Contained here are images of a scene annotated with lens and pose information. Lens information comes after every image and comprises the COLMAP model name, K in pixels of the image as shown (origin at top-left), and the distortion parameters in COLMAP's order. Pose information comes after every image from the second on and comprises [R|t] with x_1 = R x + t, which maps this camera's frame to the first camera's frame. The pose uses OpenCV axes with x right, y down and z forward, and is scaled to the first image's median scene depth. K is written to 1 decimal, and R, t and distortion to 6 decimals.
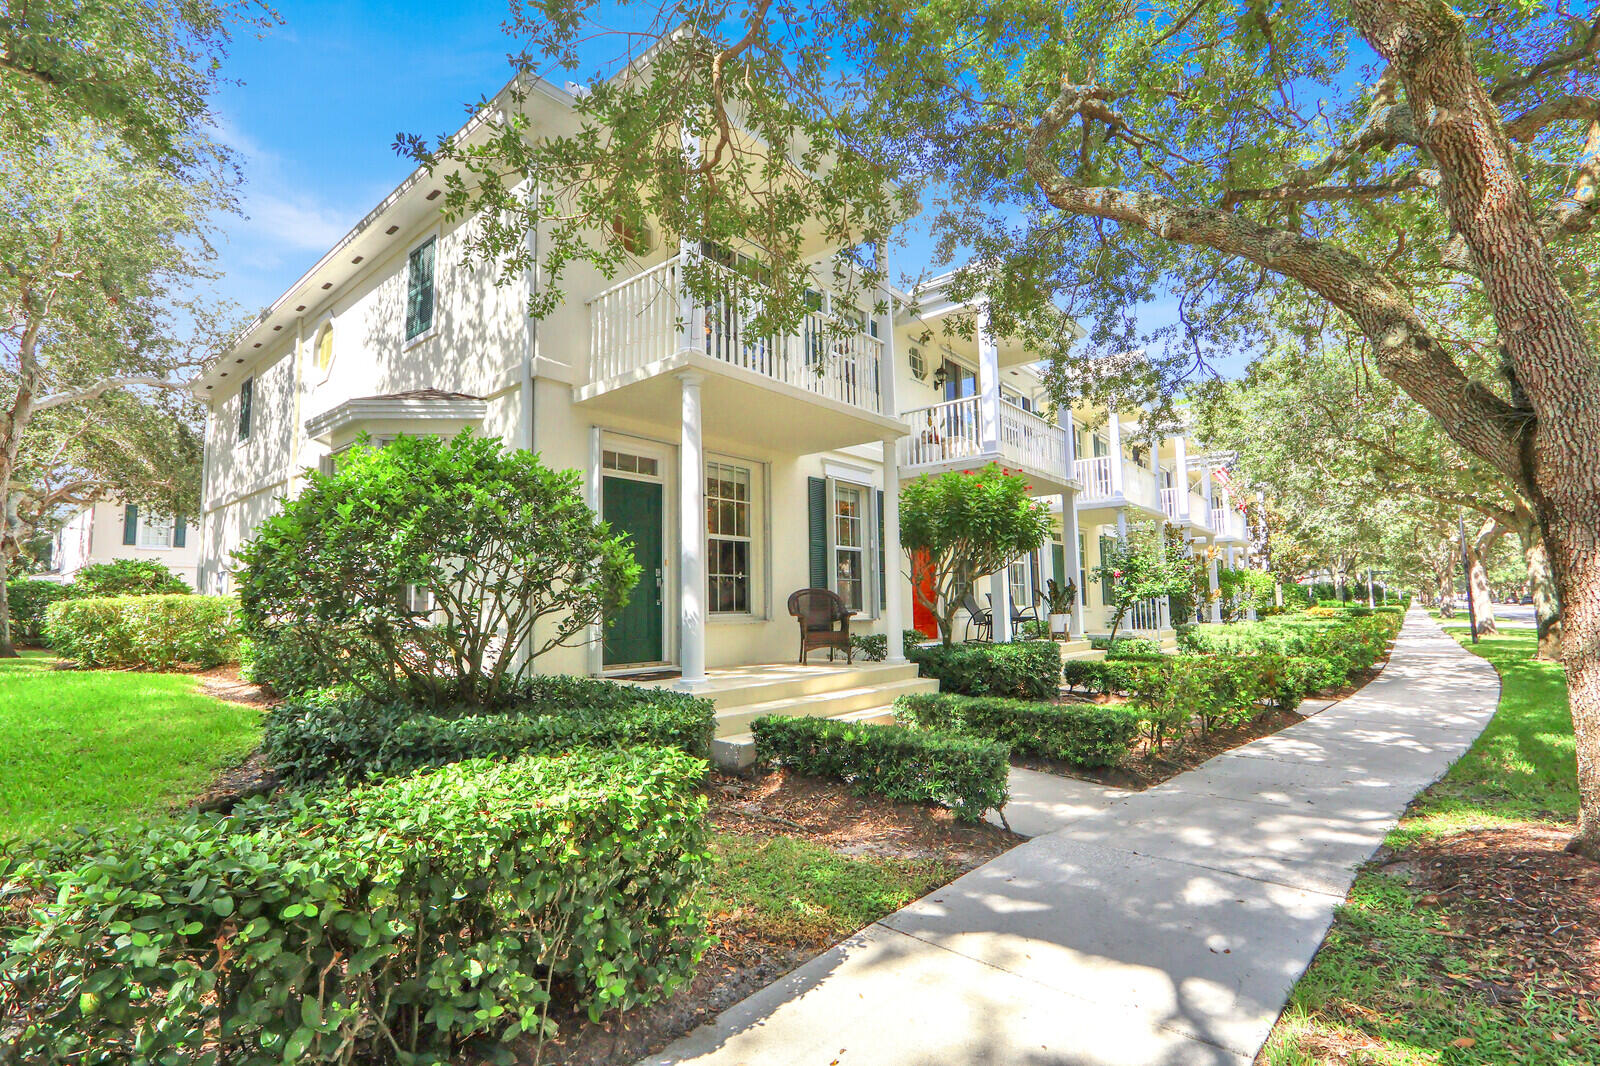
lens RADIAL K [[747.8, 0, 800.0], [0, 747.8, 533.0], [0, 0, 1]] dist [-0.002145, -0.000773]
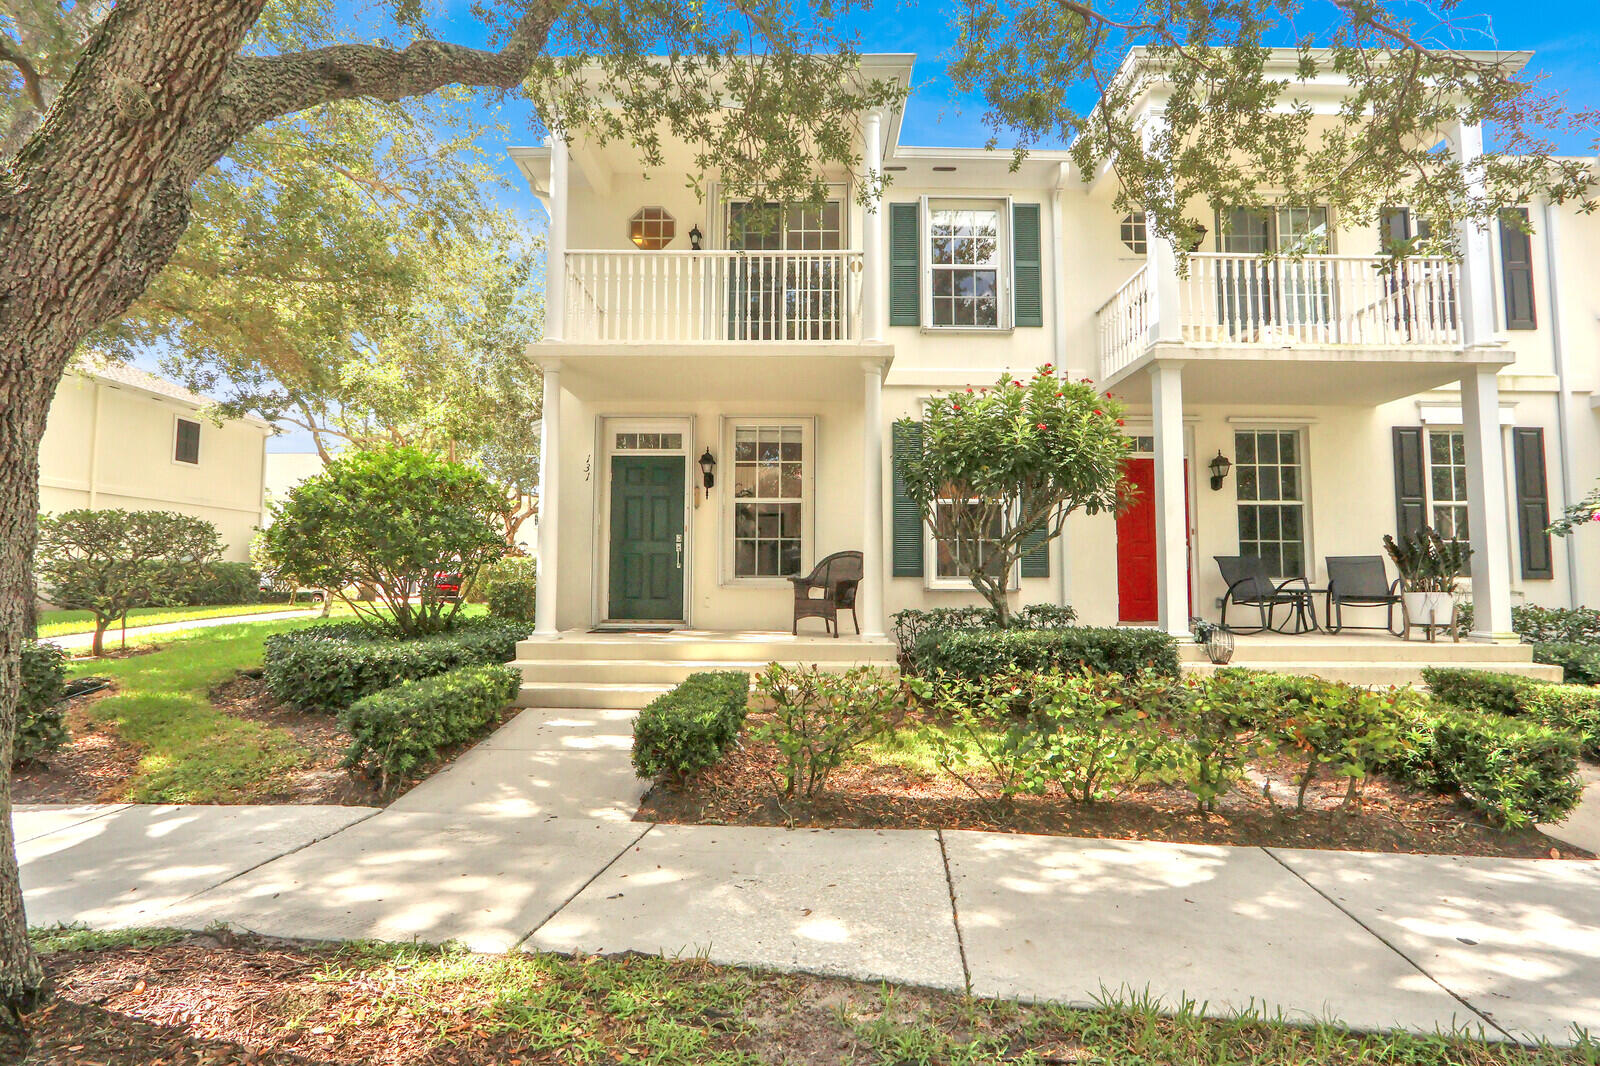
lens RADIAL K [[741.7, 0, 800.0], [0, 741.7, 533.0], [0, 0, 1]] dist [0.000708, -0.000690]
pose [[0.622985, -0.033024, -0.781536, 0.758586], [0.057168, 0.998359, 0.003385, 0.052671], [0.780142, -0.046788, 0.623850, 0.467918]]
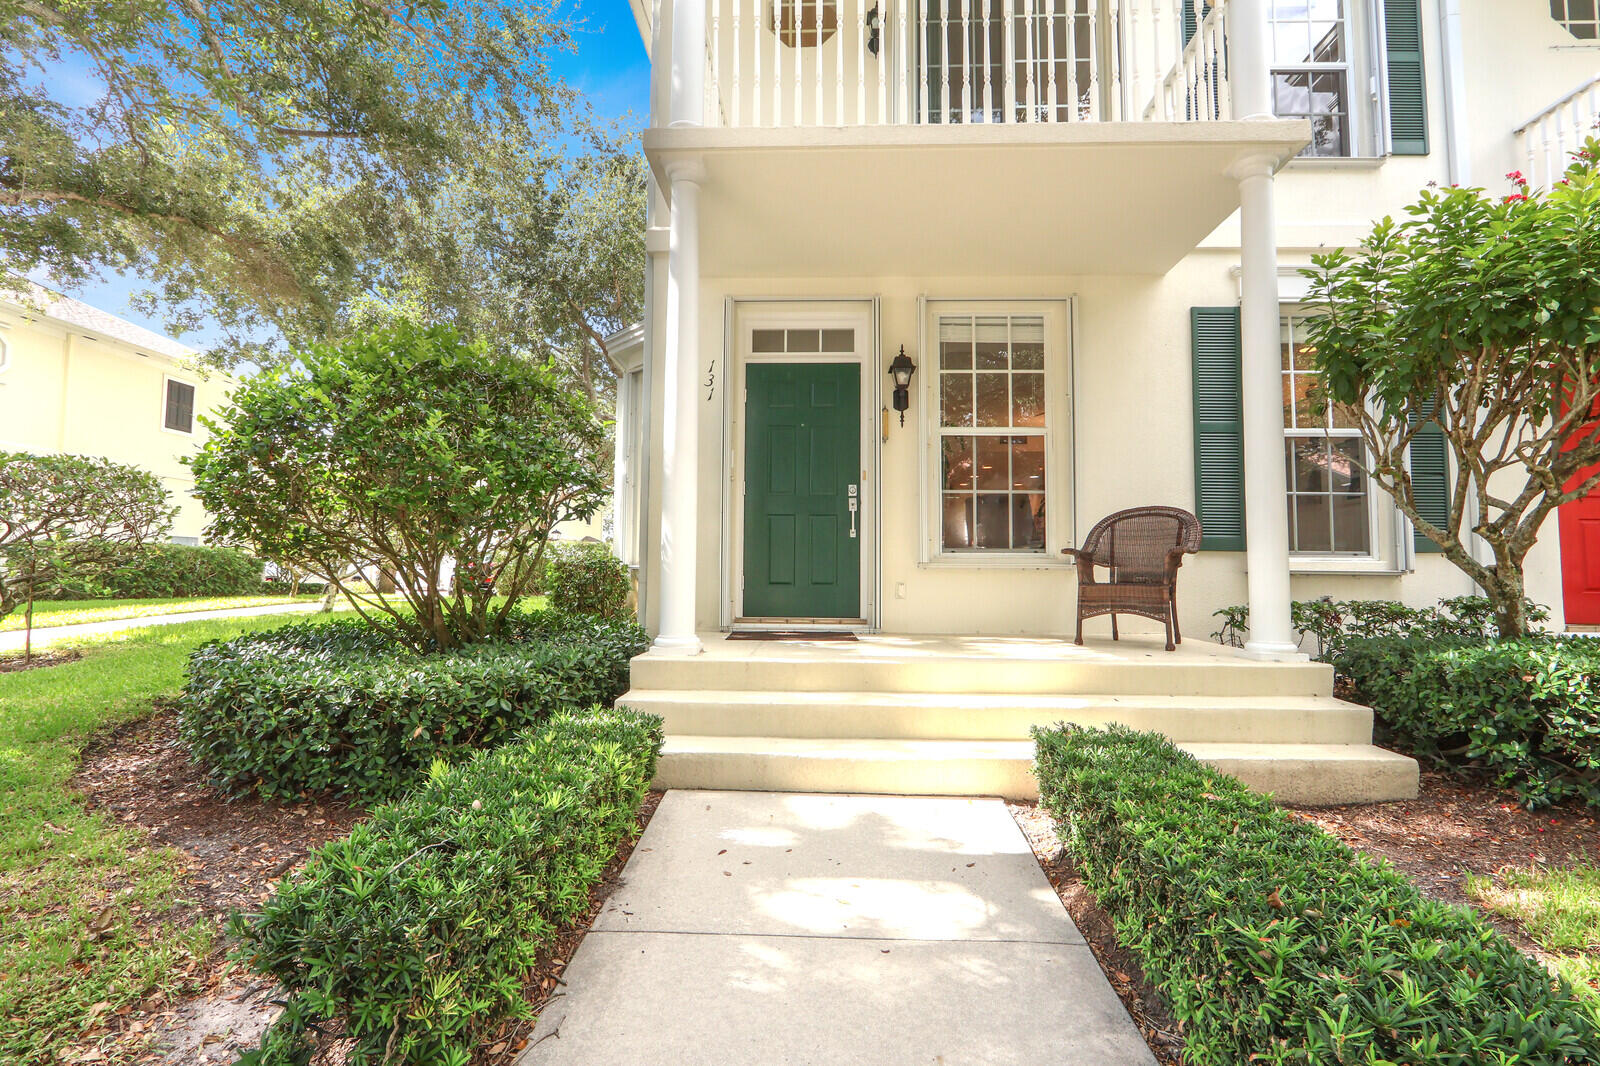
lens RADIAL K [[747.8, 0, 800.0], [0, 747.8, 533.0], [0, 0, 1]] dist [-0.002145, -0.000773]
pose [[0.602279, -0.028121, -0.797790, 0.333628], [0.055816, 0.998417, 0.006945, 0.085264], [0.796332, -0.048713, 0.602895, 0.542474]]
